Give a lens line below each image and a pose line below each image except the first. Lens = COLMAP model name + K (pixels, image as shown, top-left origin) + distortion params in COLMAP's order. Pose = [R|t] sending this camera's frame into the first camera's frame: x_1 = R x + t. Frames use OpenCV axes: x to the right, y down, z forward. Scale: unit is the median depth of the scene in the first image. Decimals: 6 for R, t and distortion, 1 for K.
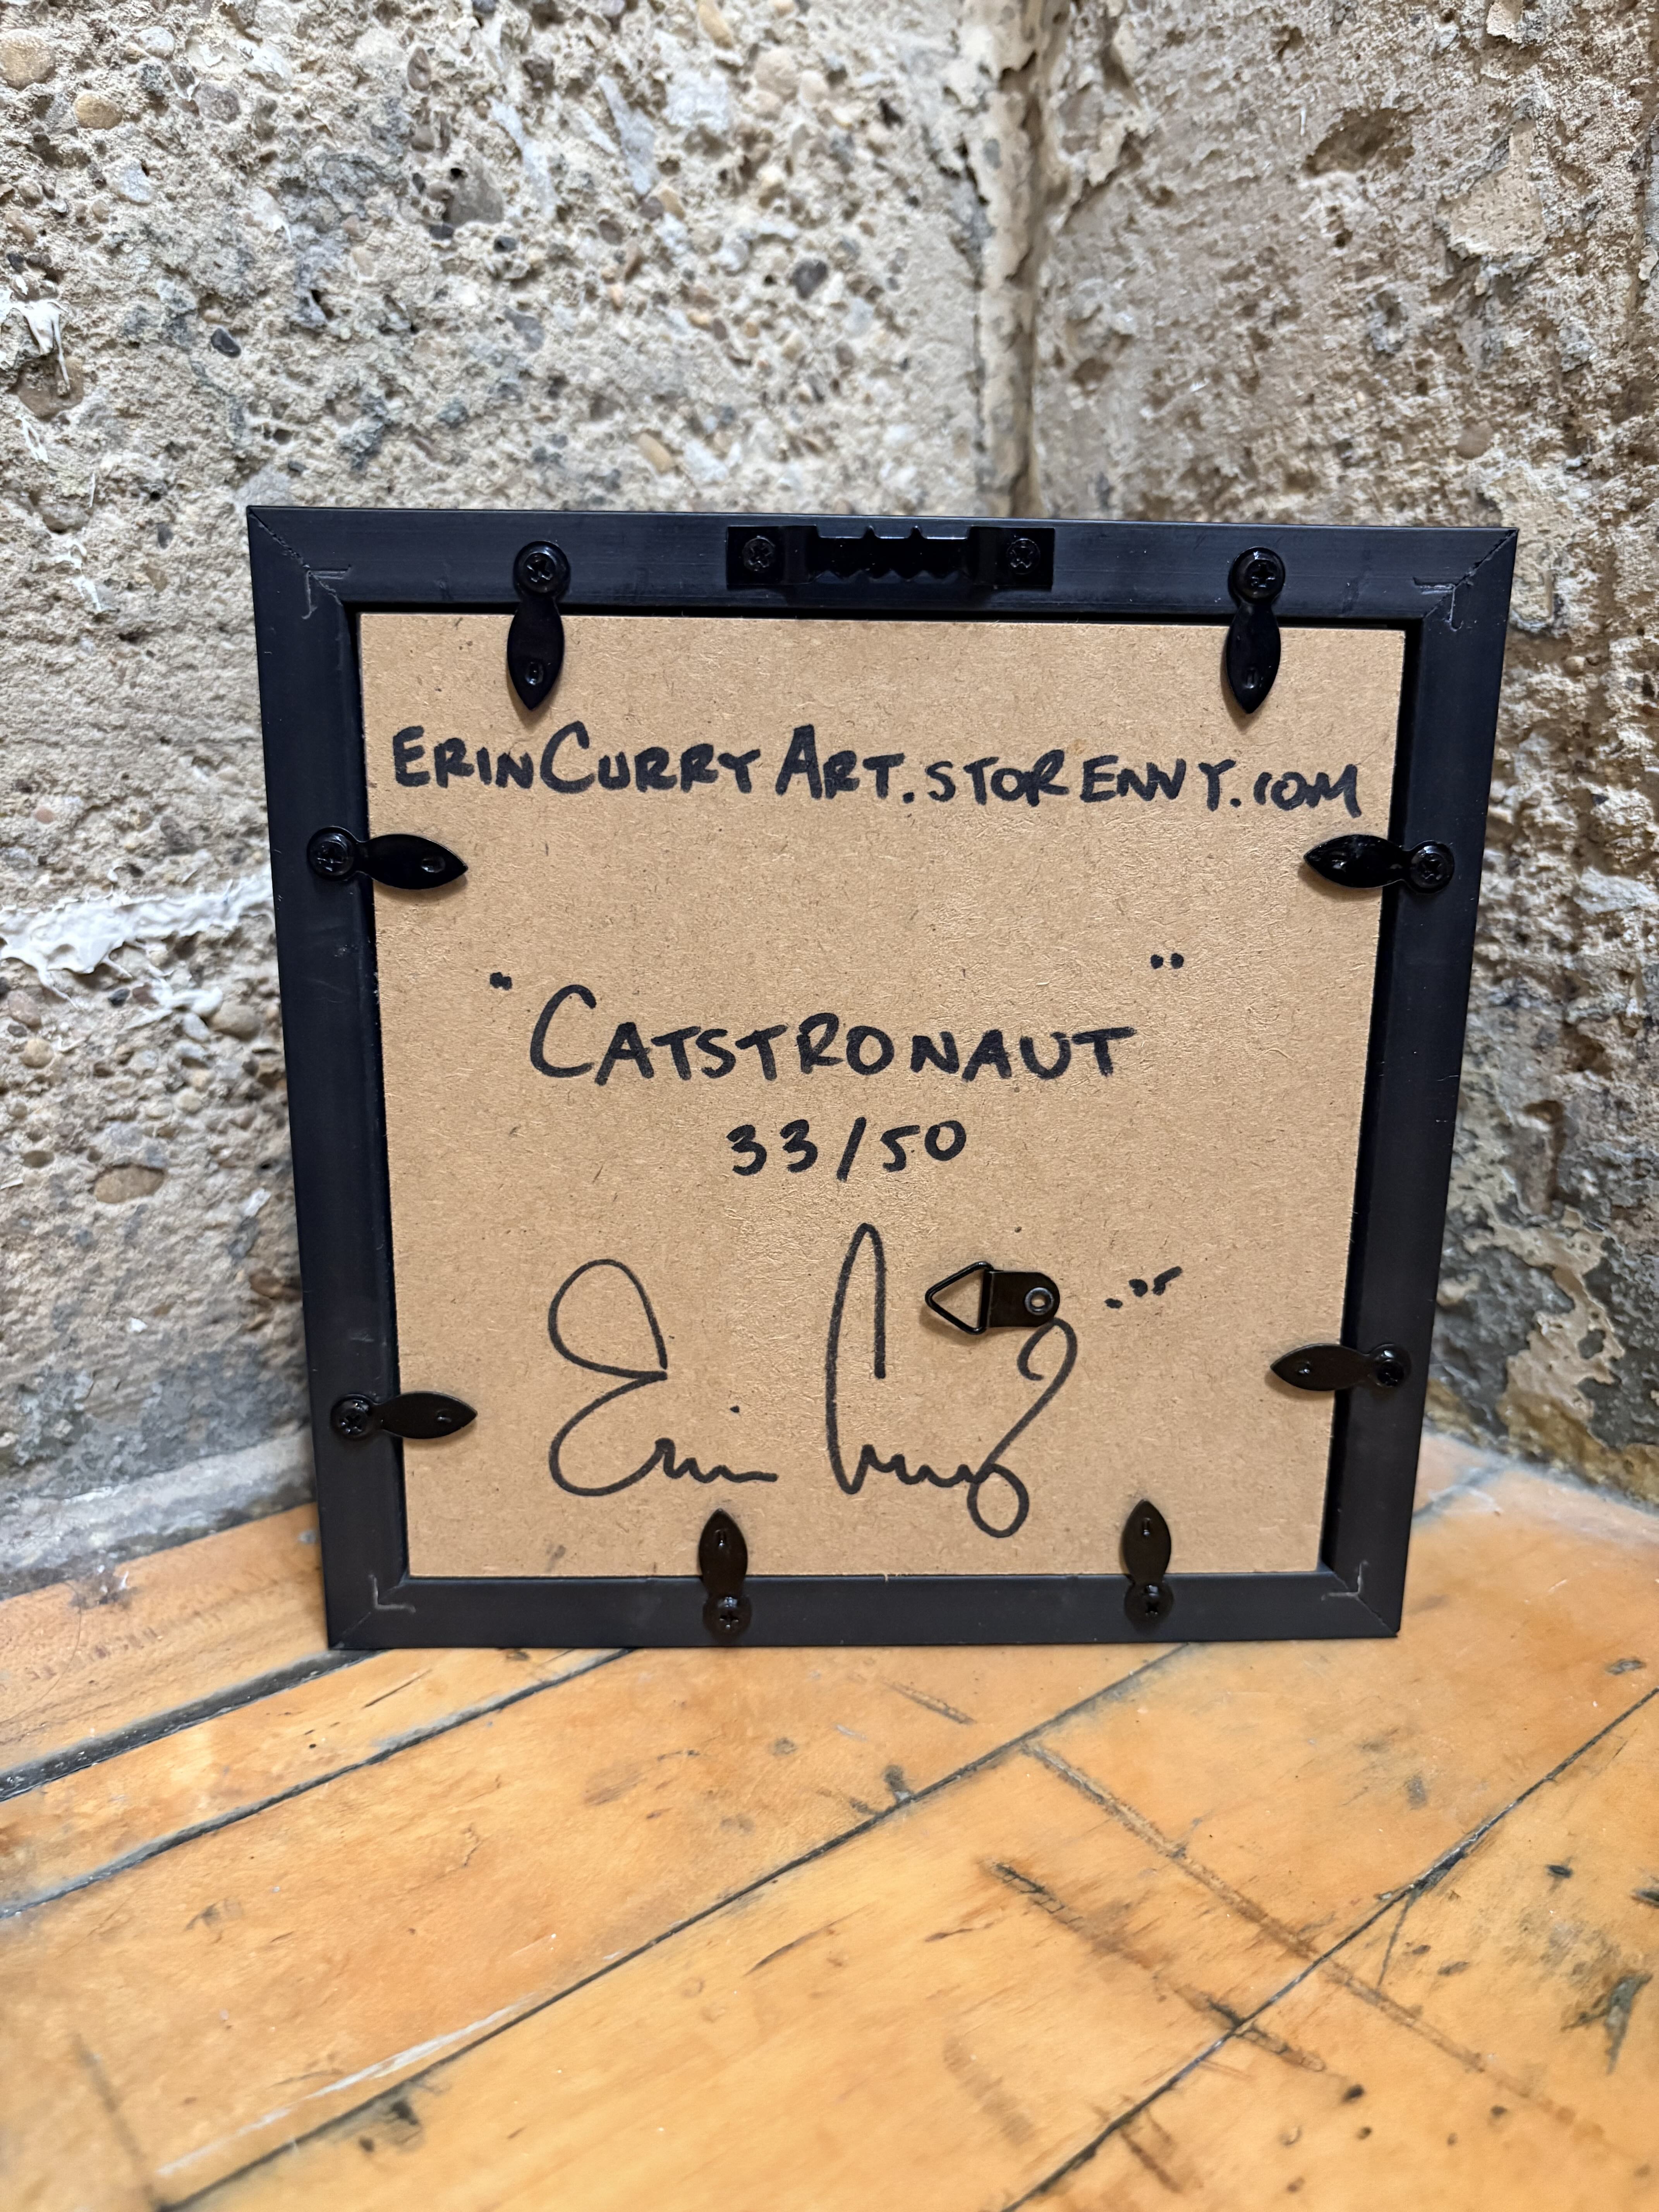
lens RADIAL K [[1753.0, 0, 829.5], [0, 1753.0, 1106.0], [0, 0, 1]] dist [0.081942, -0.101936]
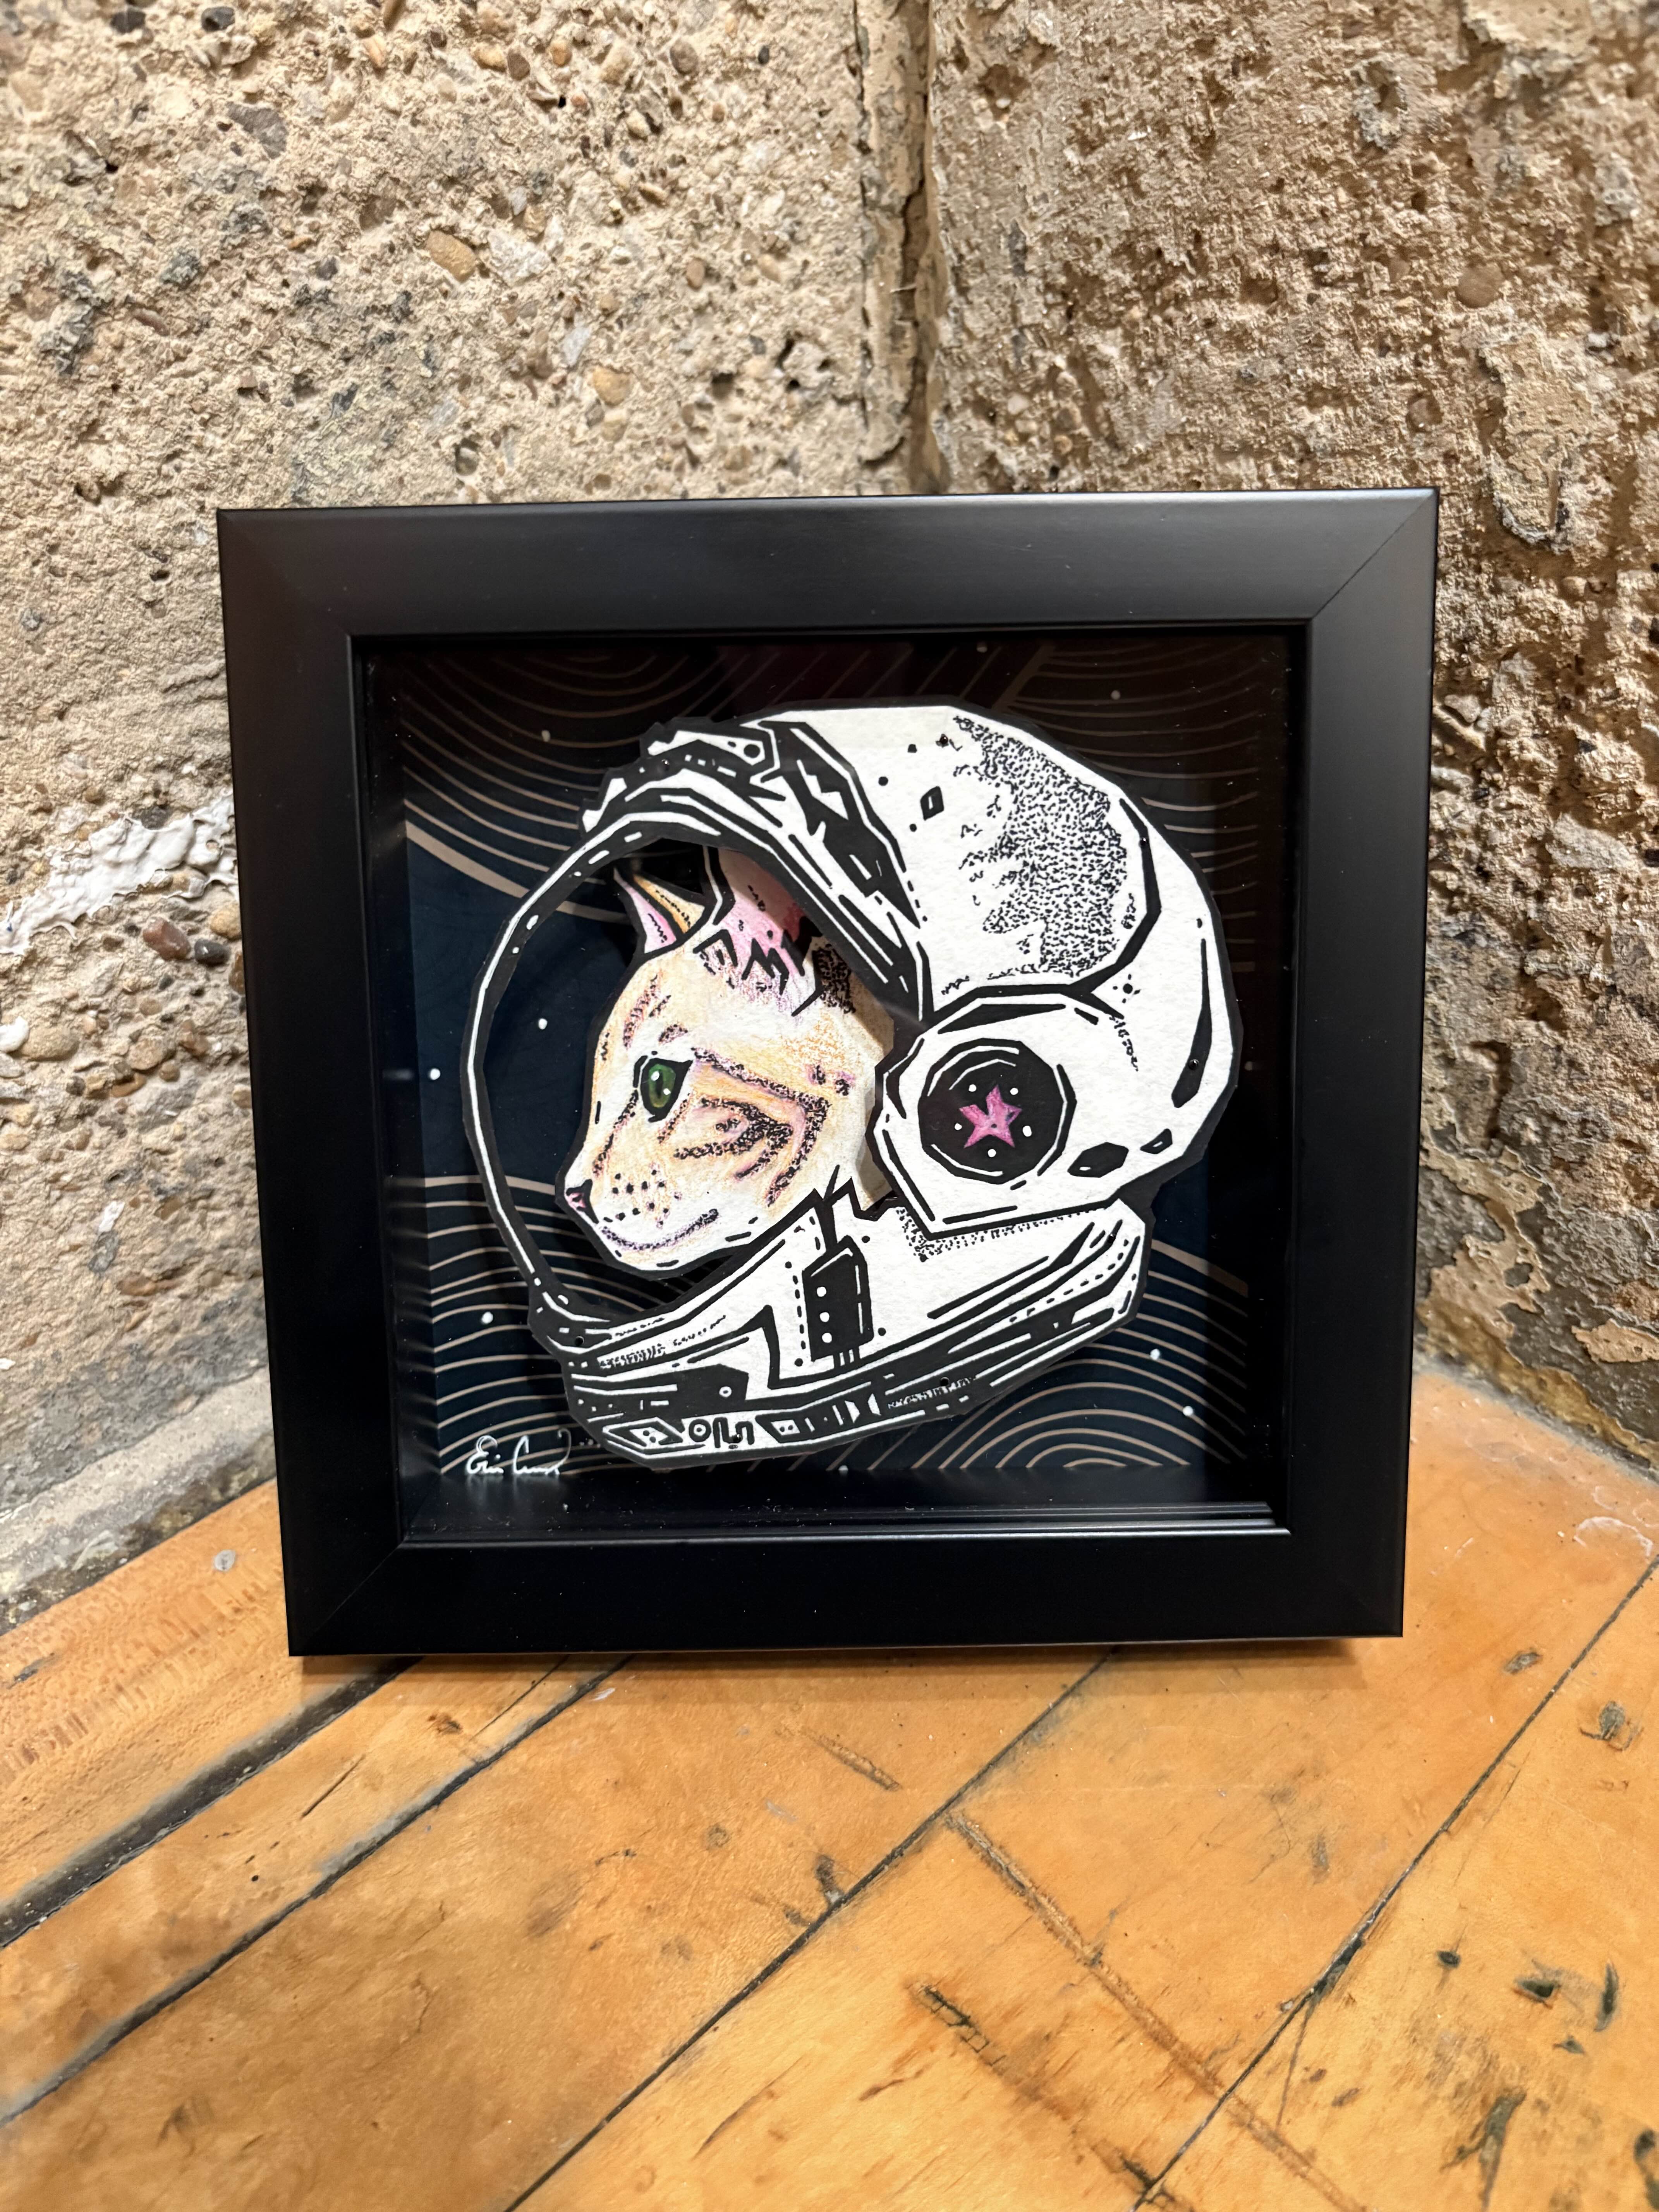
lens RADIAL K [[1753.0, 0, 829.5], [0, 1753.0, 1106.0], [0, 0, 1]] dist [0.081942, -0.101936]
pose [[0.997793, -0.057307, 0.033535, 0.023148], [0.042368, 0.938388, 0.342978, -0.310631], [-0.051124, -0.340800, 0.938745, 0.135735]]
